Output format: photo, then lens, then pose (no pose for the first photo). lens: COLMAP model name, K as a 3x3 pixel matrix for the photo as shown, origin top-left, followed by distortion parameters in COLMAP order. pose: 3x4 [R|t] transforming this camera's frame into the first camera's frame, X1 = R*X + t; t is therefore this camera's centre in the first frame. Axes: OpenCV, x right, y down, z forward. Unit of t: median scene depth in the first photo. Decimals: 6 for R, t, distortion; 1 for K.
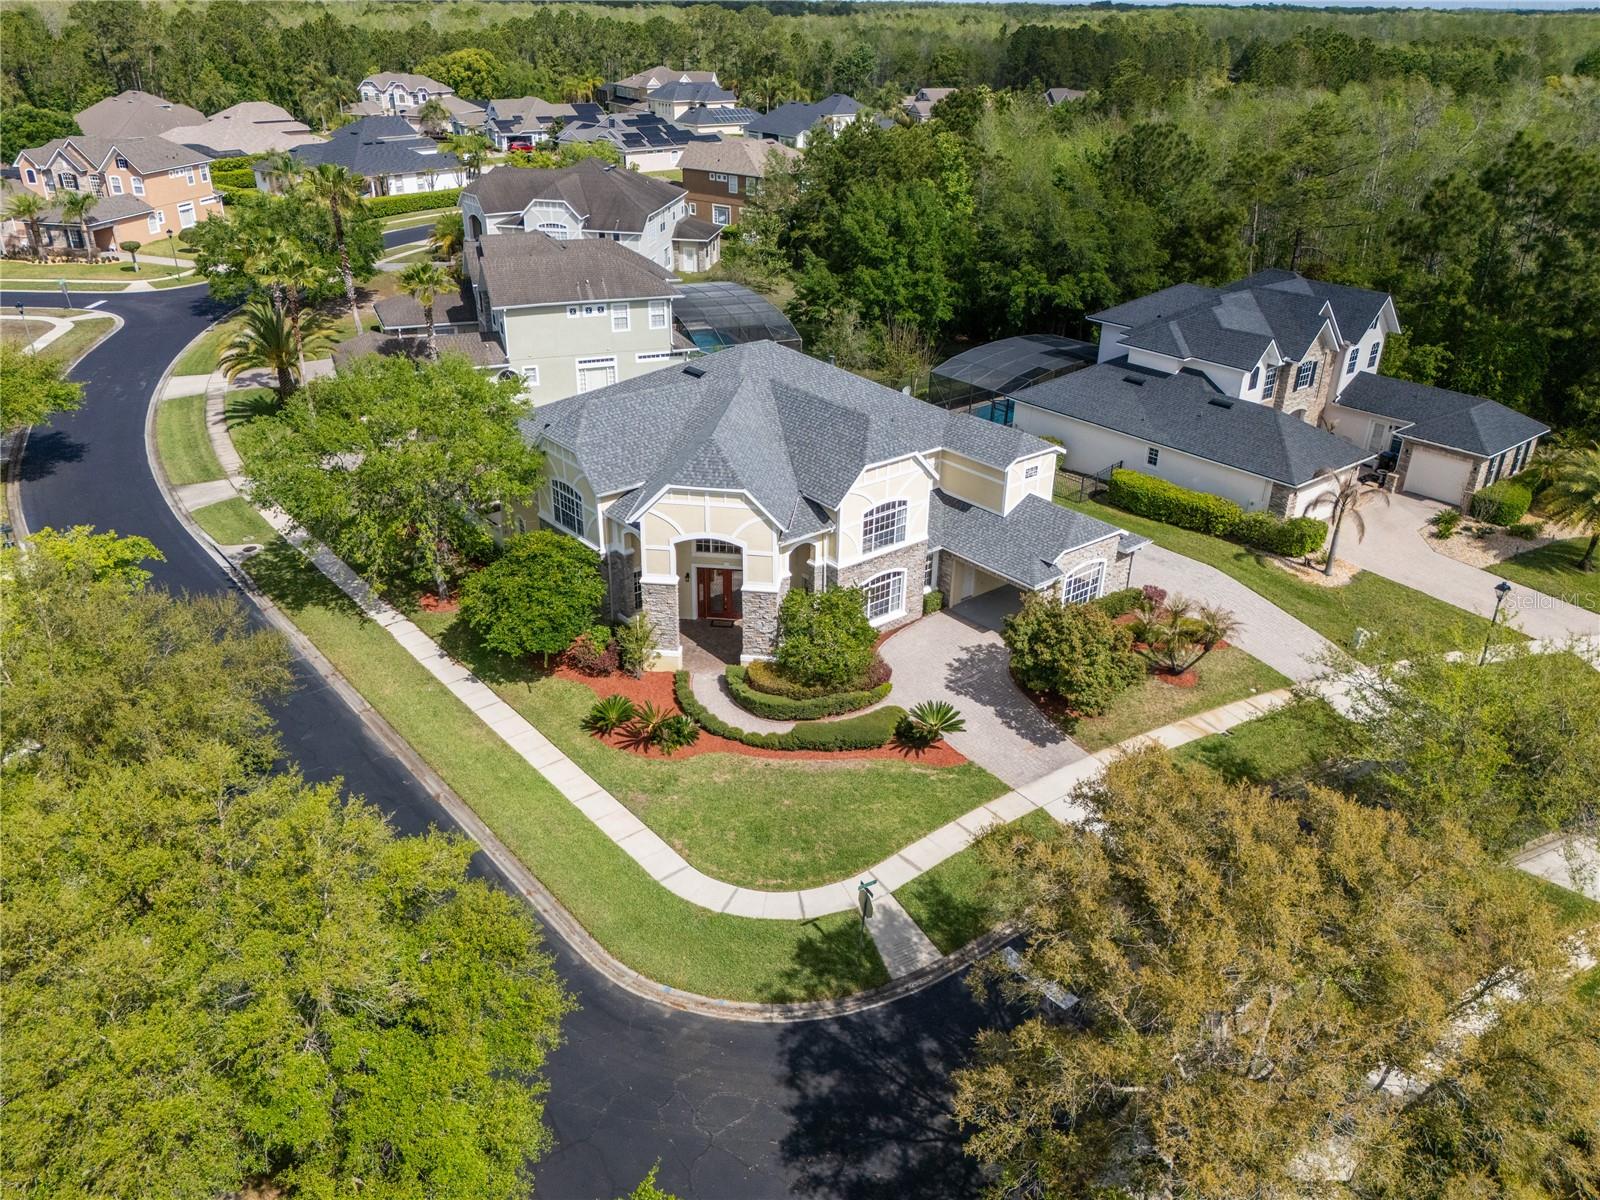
lens RADIAL K [[1227.8, 0, 814.9], [0, 1227.8, 601.0], [0, 0, 1]] dist [0.082167, -0.068863]
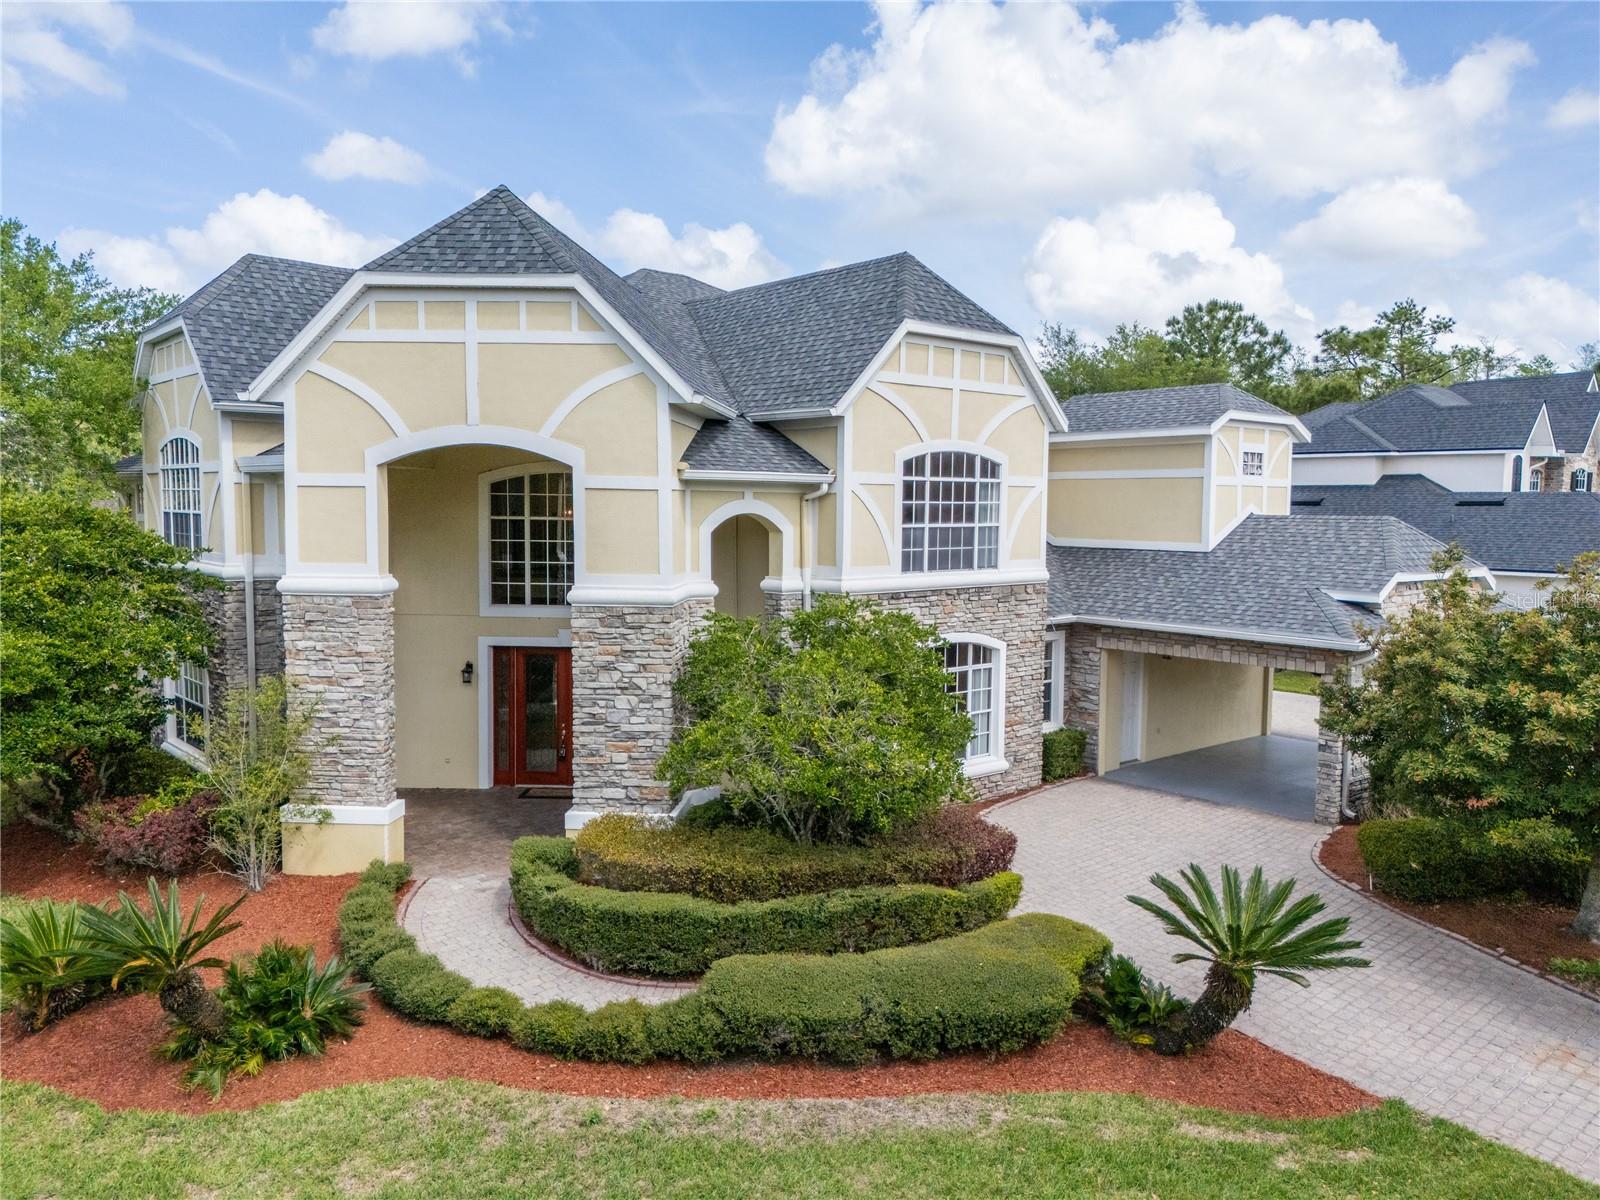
lens RADIAL K [[1188.0, 0, 807.6], [0, 1188.0, 597.9], [0, 0, 1]] dist [0.077192, -0.068632]
pose [[0.999726, -0.012267, 0.019960, 0.000760], [0.018802, 0.928363, -0.371199, 0.095187], [-0.013976, 0.371472, 0.928339, 0.557019]]
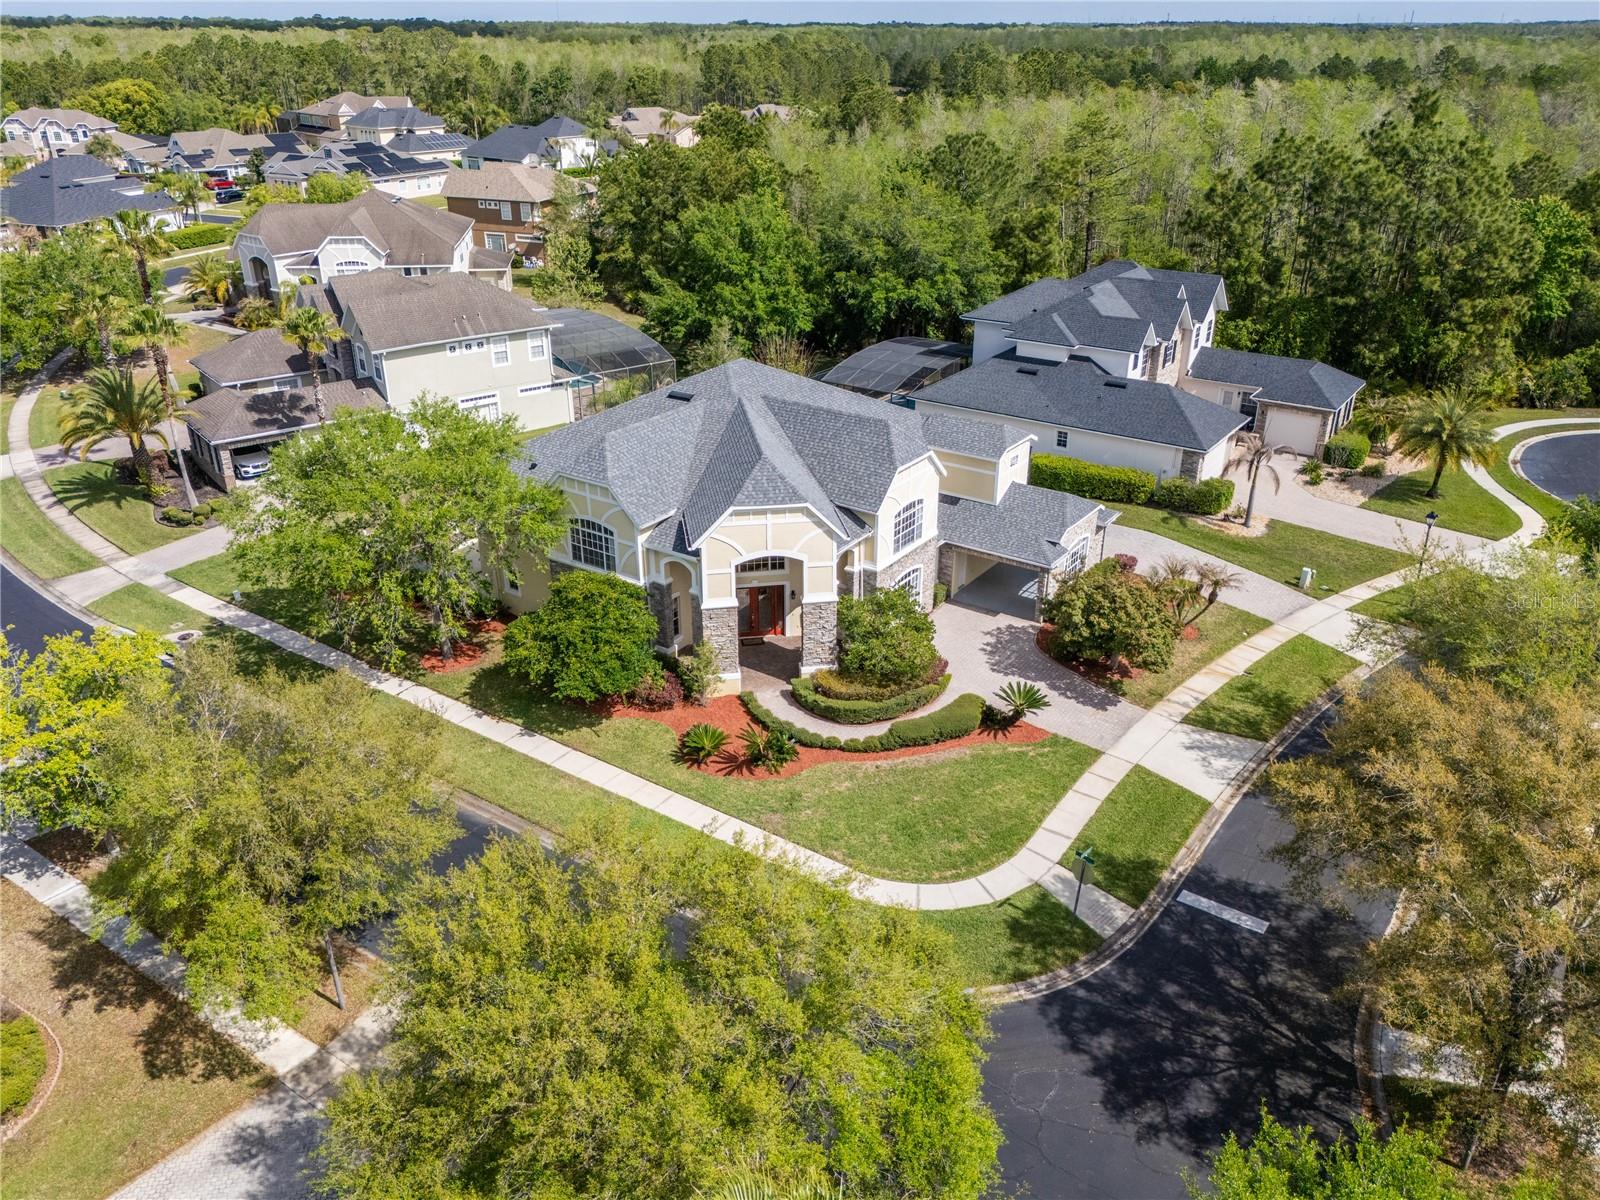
lens RADIAL K [[1227.8, 0, 814.9], [0, 1227.8, 601.0], [0, 0, 1]] dist [0.082167, -0.068863]
pose [[0.961948, -0.129566, 0.240560, -0.238435], [0.132569, 0.991167, 0.003732, -0.010551], [-0.238919, 0.028301, 0.970627, 0.013385]]
